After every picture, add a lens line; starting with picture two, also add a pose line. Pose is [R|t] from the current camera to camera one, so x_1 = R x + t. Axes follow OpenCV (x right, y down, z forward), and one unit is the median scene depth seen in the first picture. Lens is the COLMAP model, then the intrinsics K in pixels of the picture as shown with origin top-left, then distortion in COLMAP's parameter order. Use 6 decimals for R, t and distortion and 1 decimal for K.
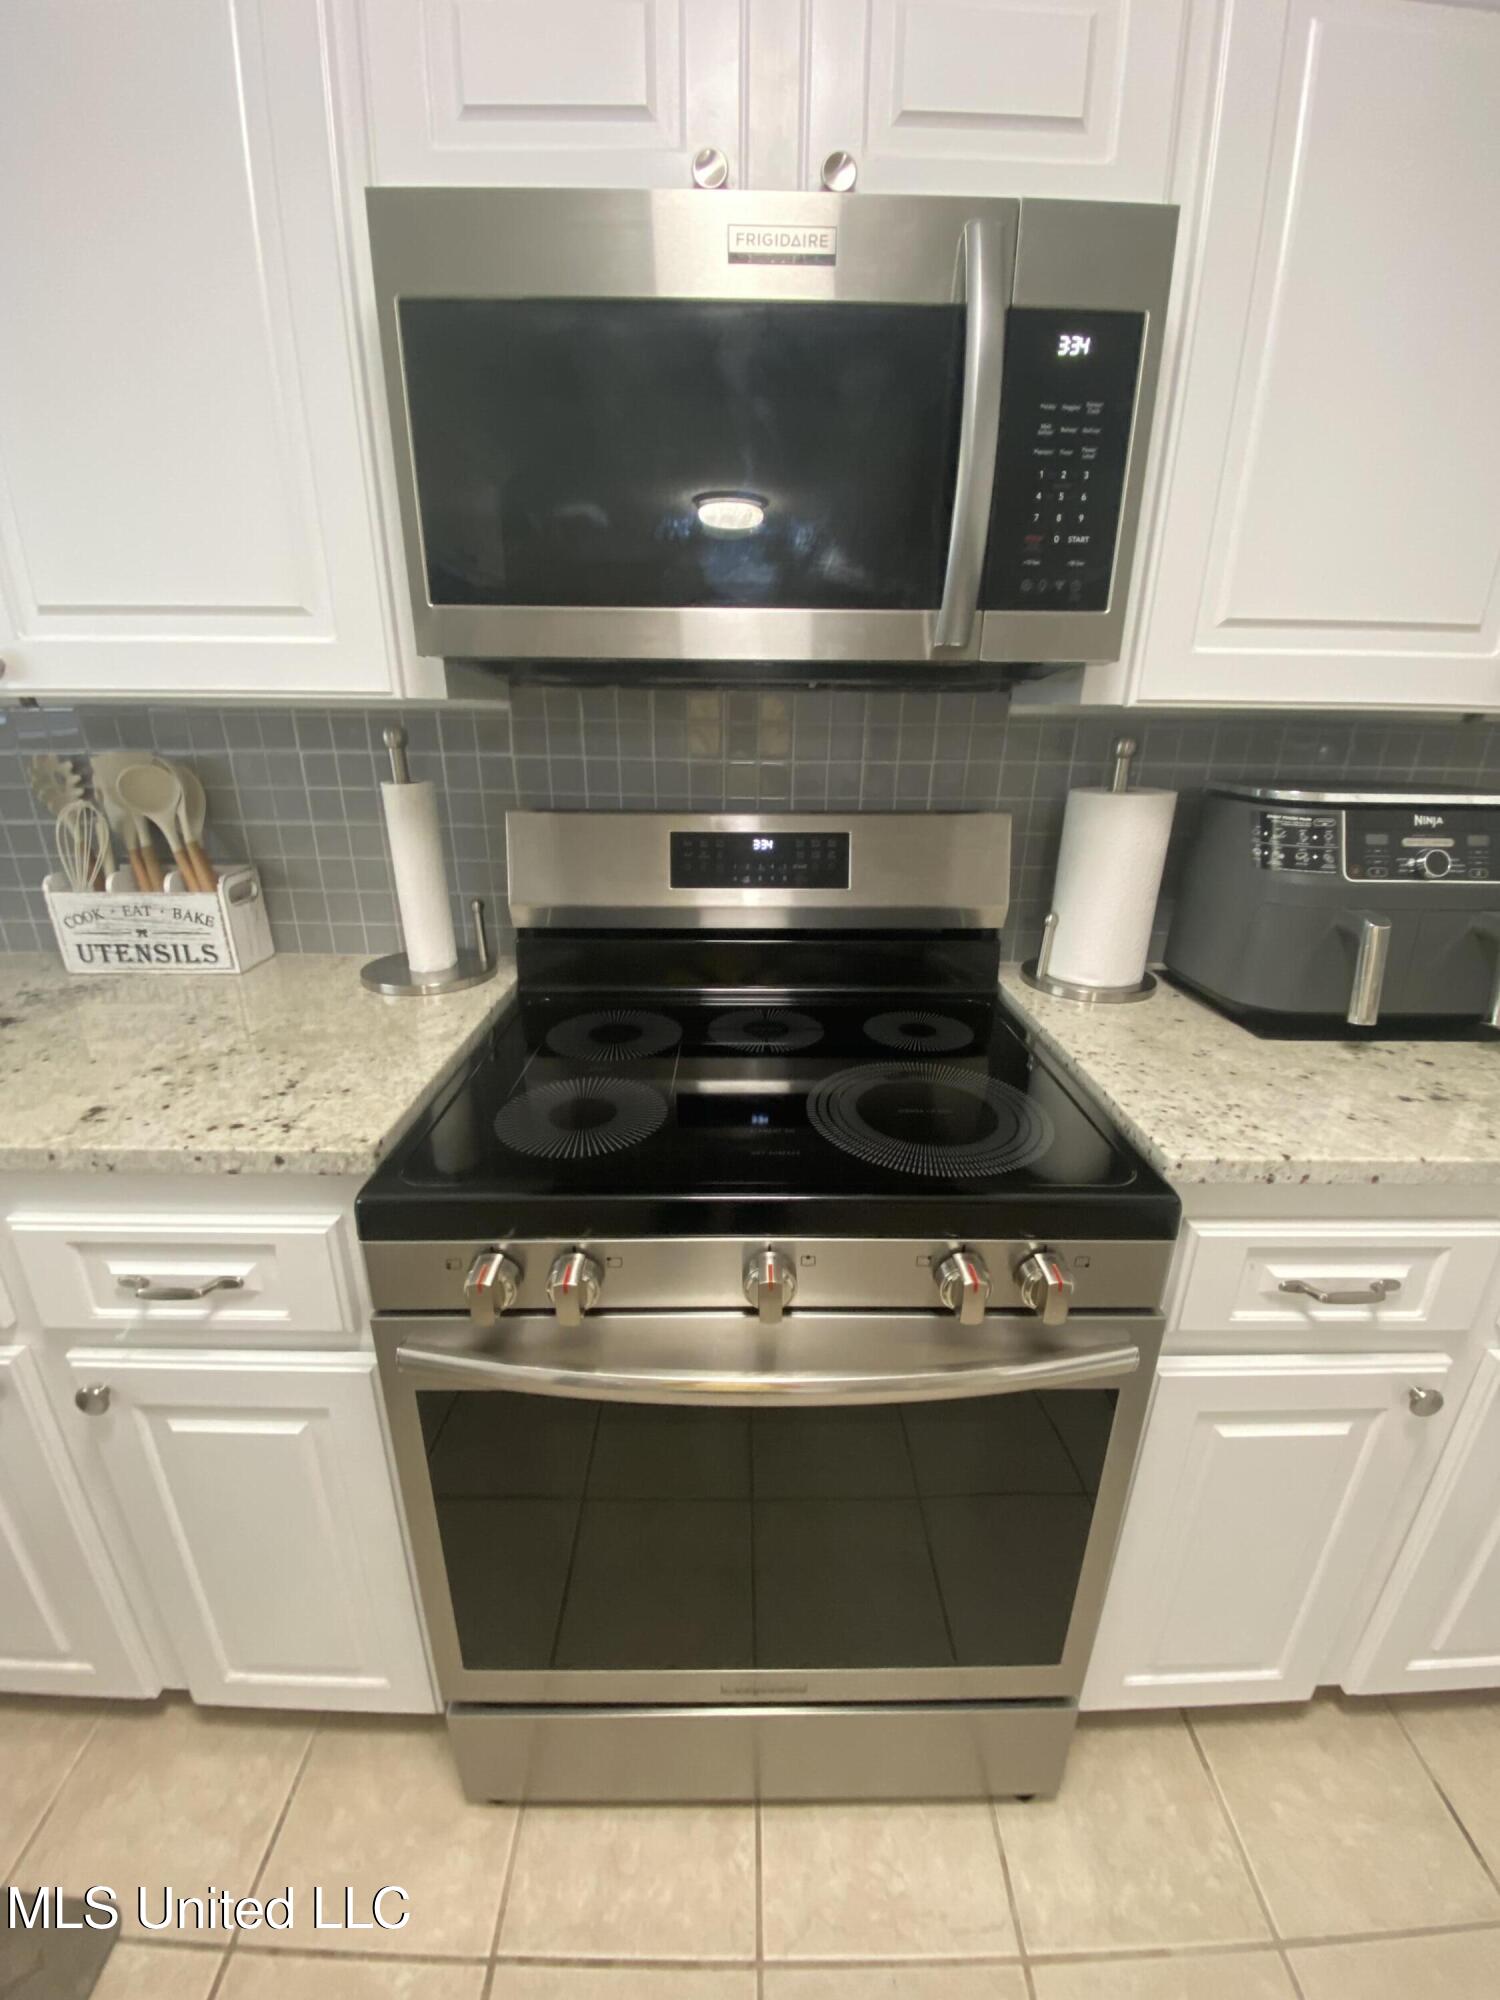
lens RADIAL K [[810.0, 0, 752.0], [0, 810.0, 996.0], [0, 0, 1]] dist [0.019094, -0.020250]
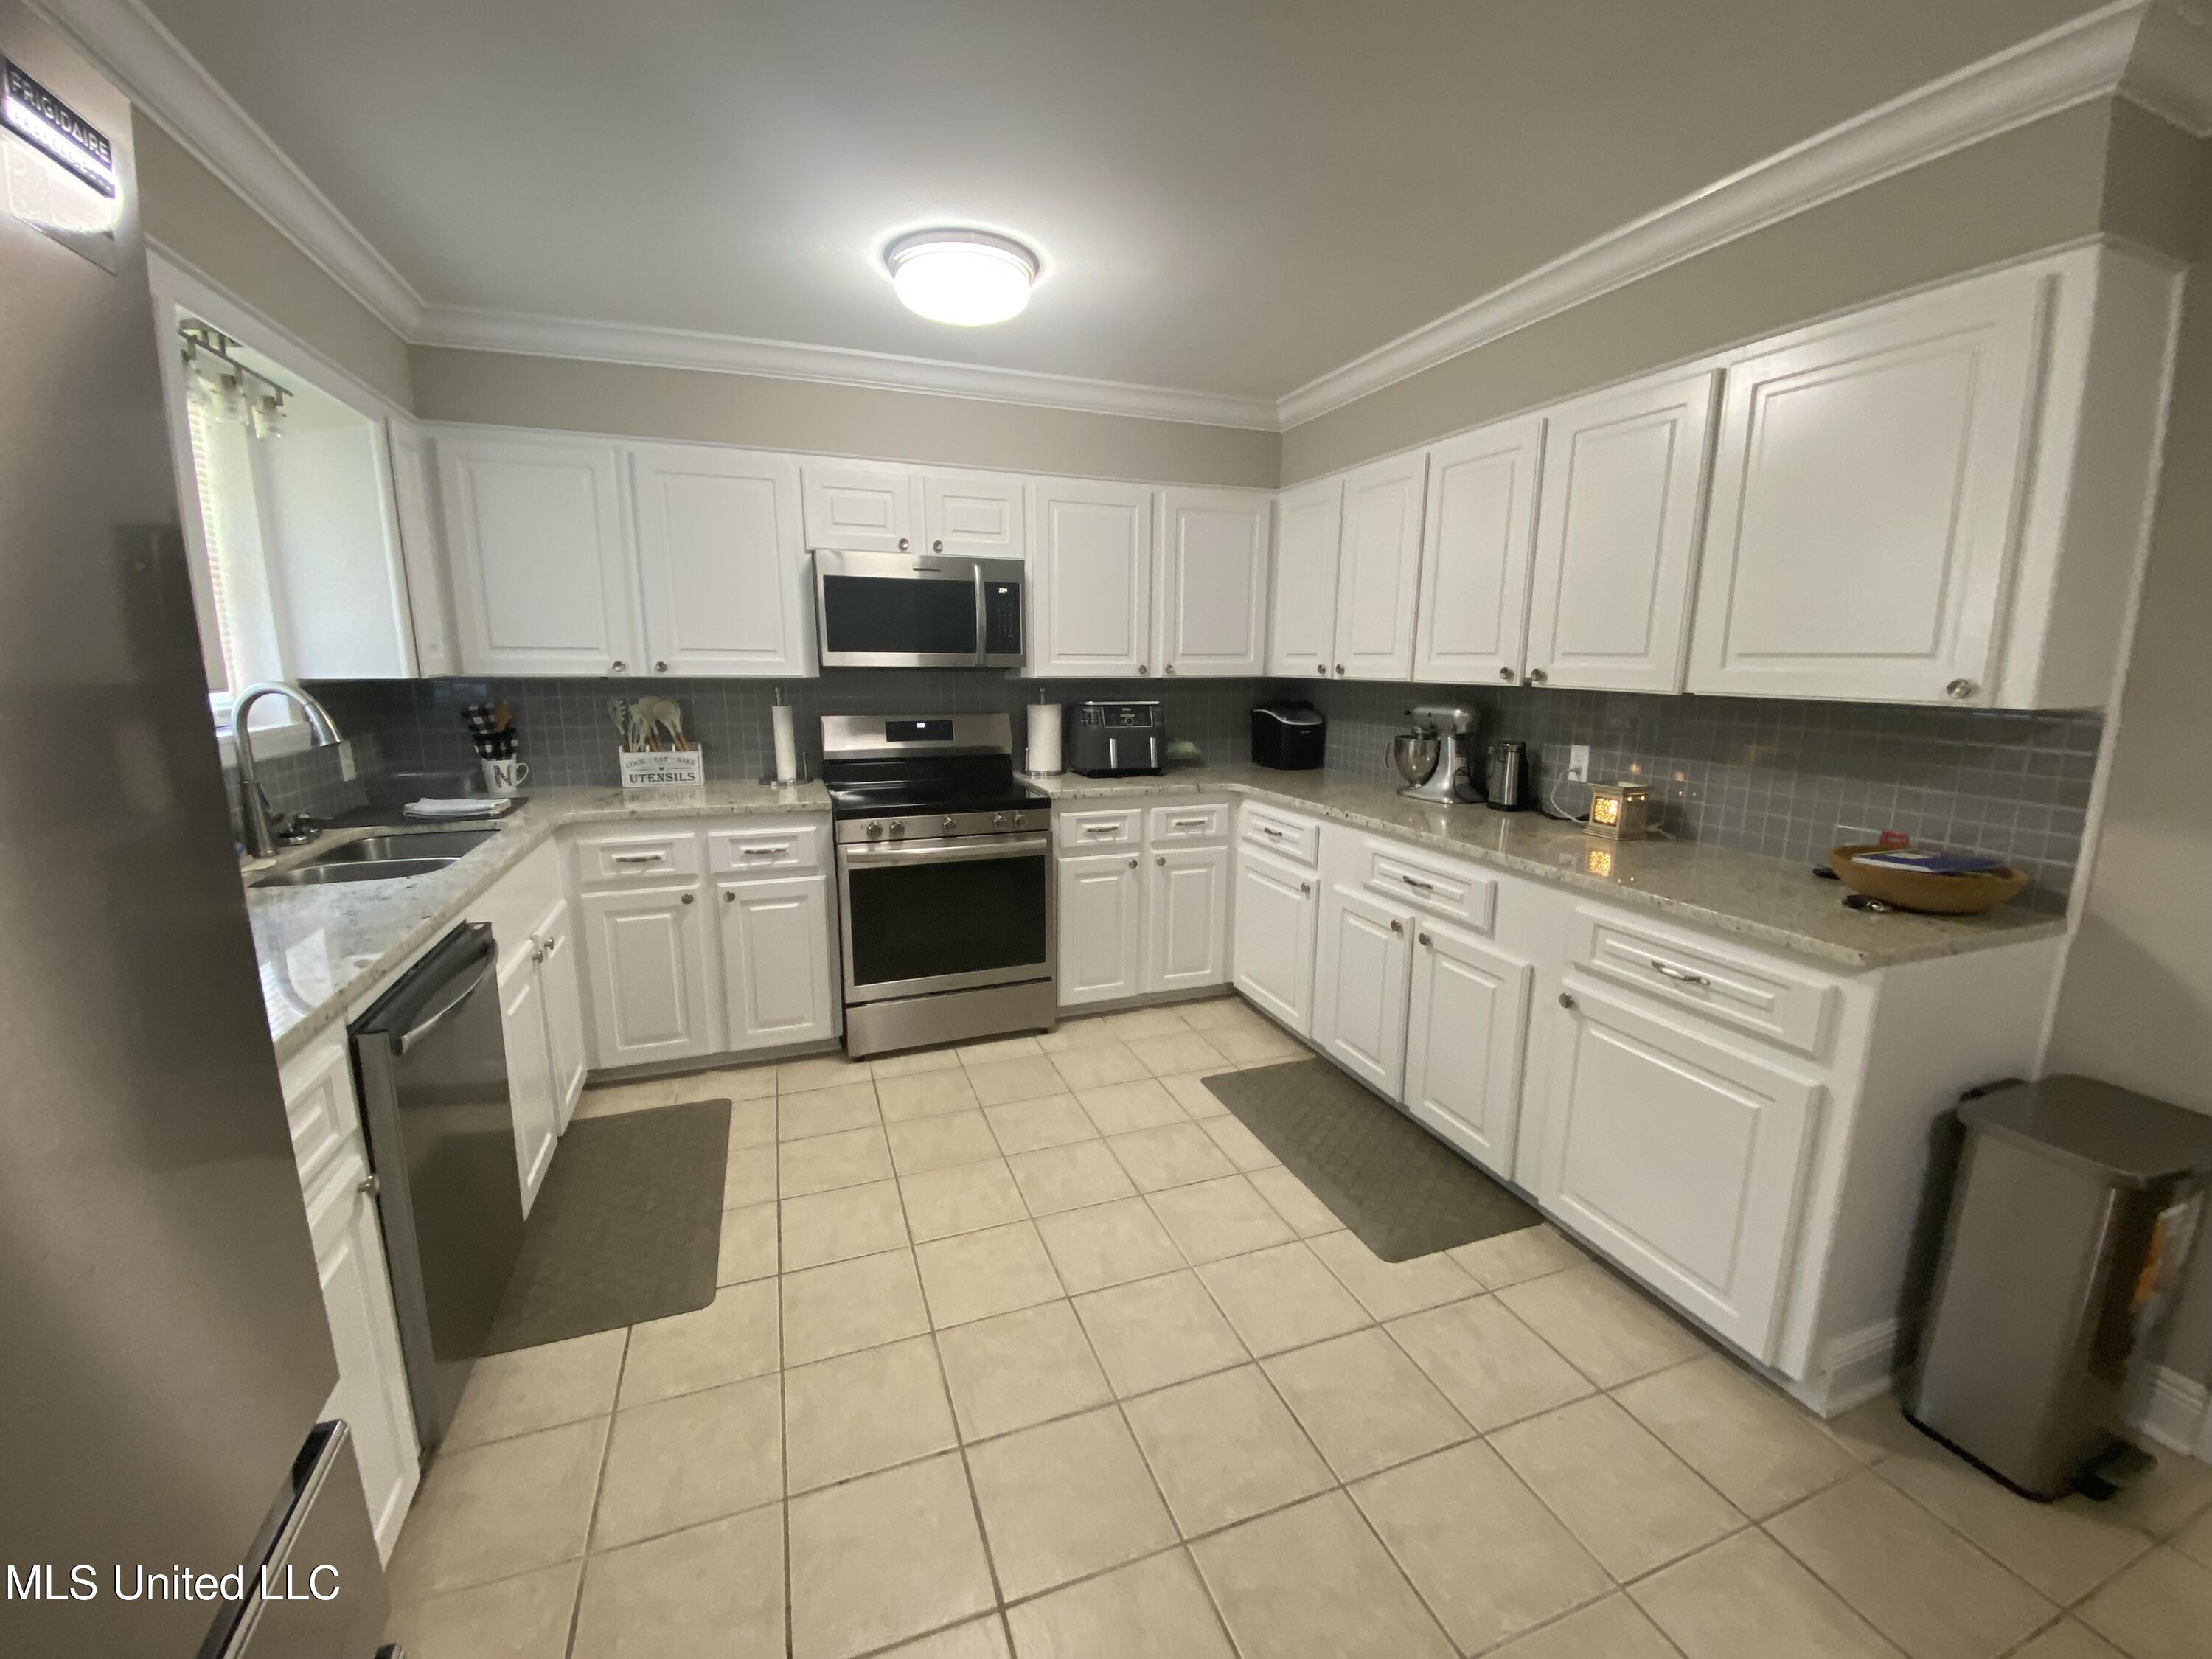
lens RADIAL K [[895.9, 0, 1105.1], [0, 895.9, 826.1], [0, 0, 1]] dist [0.019094, -0.020250]
pose [[0.939649, -0.064192, 0.336065, -0.512508], [0.116825, 0.983405, -0.138805, 0.749501], [-0.321577, 0.169689, 0.931554, -2.302551]]
